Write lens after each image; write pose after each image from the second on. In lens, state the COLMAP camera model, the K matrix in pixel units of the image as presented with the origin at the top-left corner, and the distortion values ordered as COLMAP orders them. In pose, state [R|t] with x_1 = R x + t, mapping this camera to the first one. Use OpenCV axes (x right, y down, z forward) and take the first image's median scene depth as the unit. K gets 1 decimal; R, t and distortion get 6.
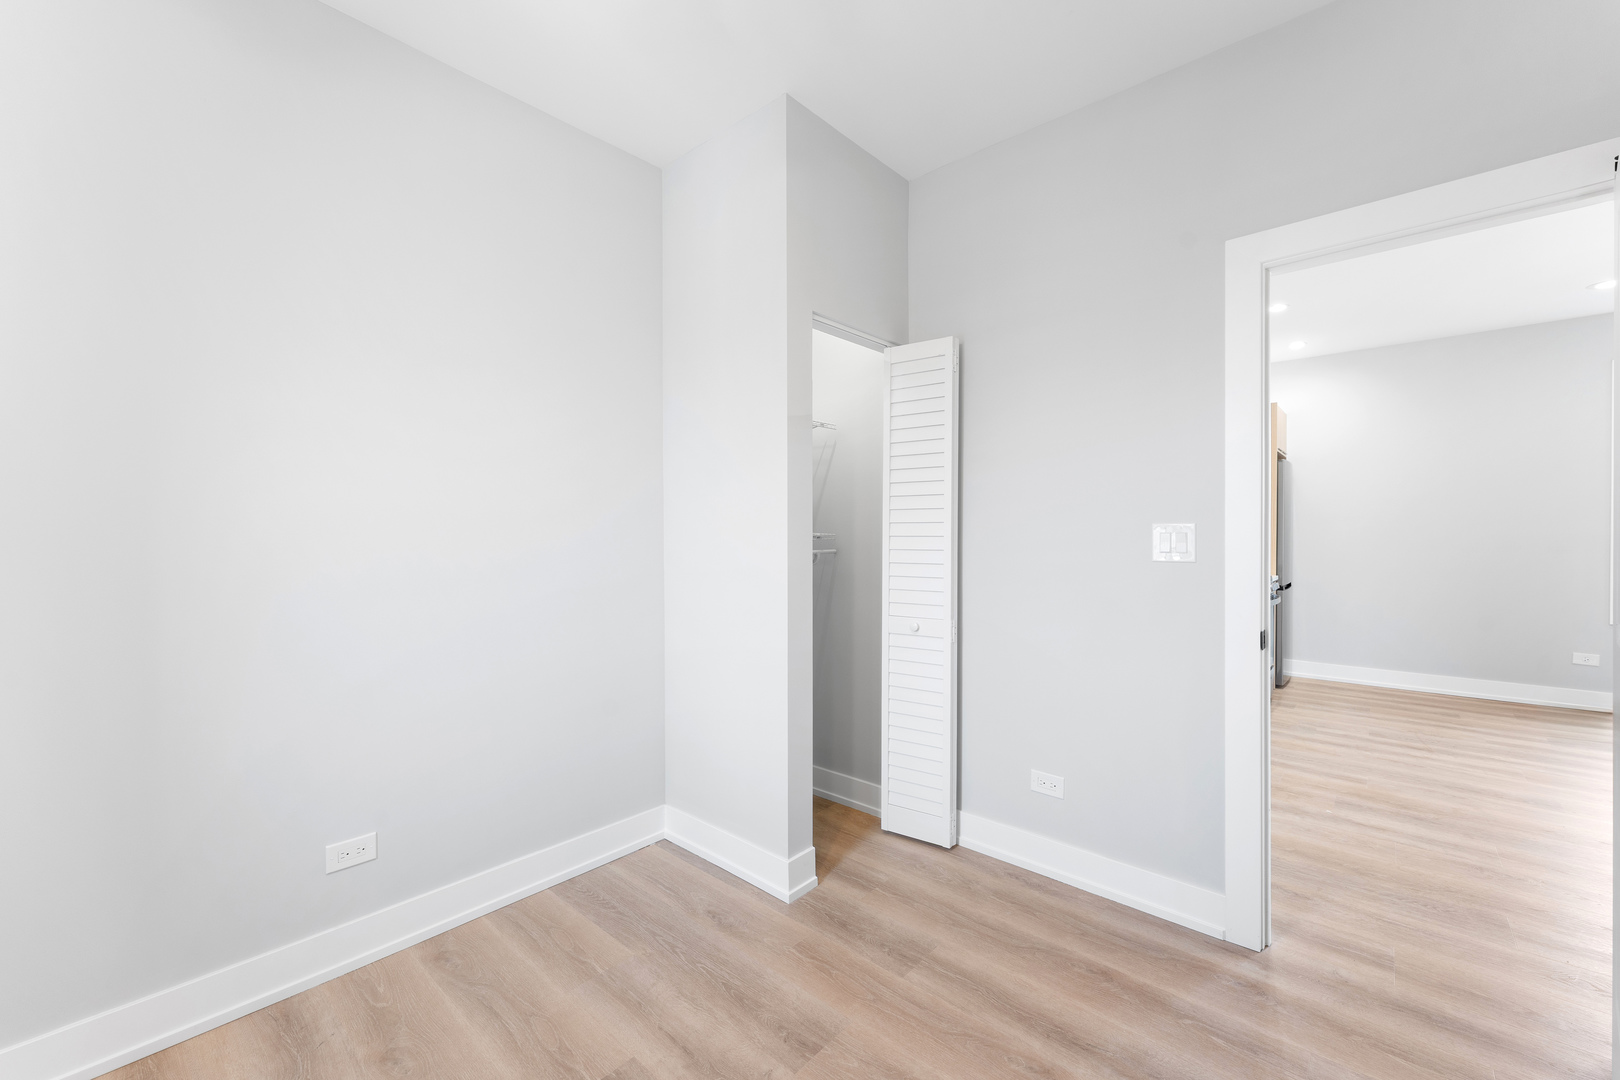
lens RADIAL K [[650.2, 0, 810.0], [0, 650.2, 540.0], [0, 0, 1]] dist [-0.000684, 0.000032]
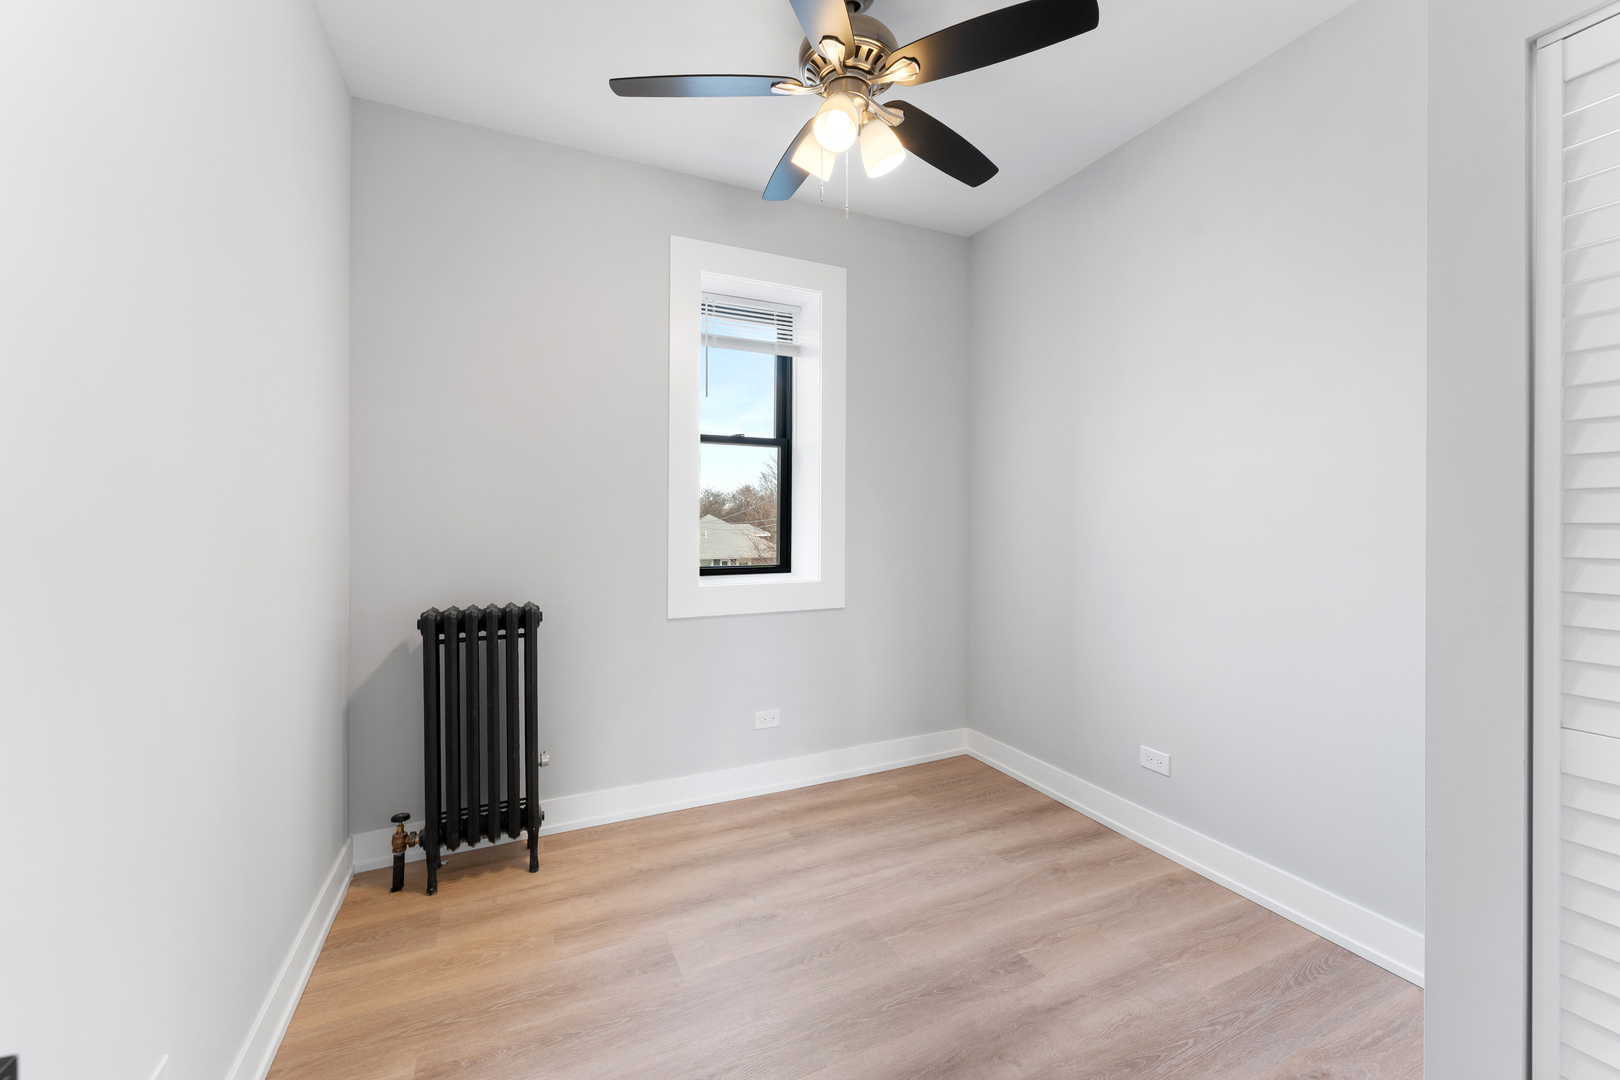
lens RADIAL K [[652.2, 0, 809.9], [0, 652.2, 524.1], [0, 0, 1]] dist [-0.001220, -0.000023]
pose [[-0.394974, 0.008555, -0.918652, 0.789914], [-0.007262, 0.999896, 0.012434, -0.006925], [0.918663, 0.011583, -0.394871, 0.895529]]
